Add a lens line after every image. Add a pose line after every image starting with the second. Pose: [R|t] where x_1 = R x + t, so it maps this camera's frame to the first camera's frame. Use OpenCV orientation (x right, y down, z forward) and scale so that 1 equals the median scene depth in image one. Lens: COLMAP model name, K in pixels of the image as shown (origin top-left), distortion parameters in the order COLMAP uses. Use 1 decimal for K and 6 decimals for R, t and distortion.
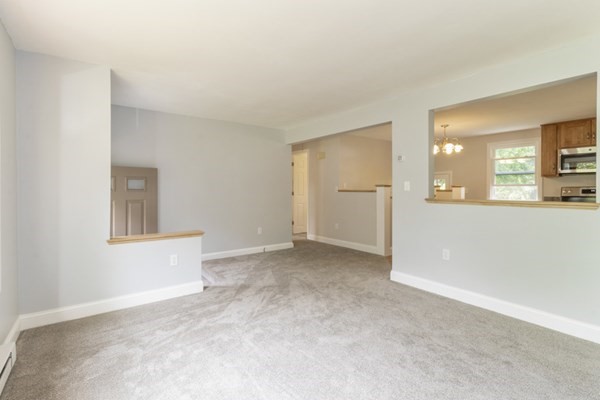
lens RADIAL K [[280.5, 0, 303.9], [0, 280.5, 189.2], [0, 0, 1]] dist [0.018108, -0.001388]
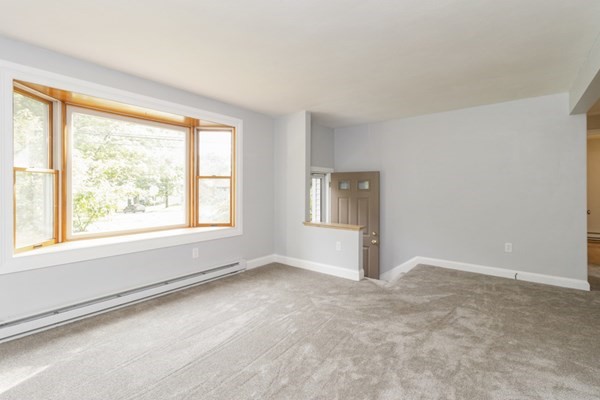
lens RADIAL K [[280.5, 0, 290.0], [0, 280.5, 185.6], [0, 0, 1]] dist [0.018108, -0.001388]
pose [[0.247095, -0.008107, -0.968957, 0.674432], [0.002471, 0.999967, -0.007736, -0.007495], [0.968988, -0.000483, 0.247107, 0.473444]]
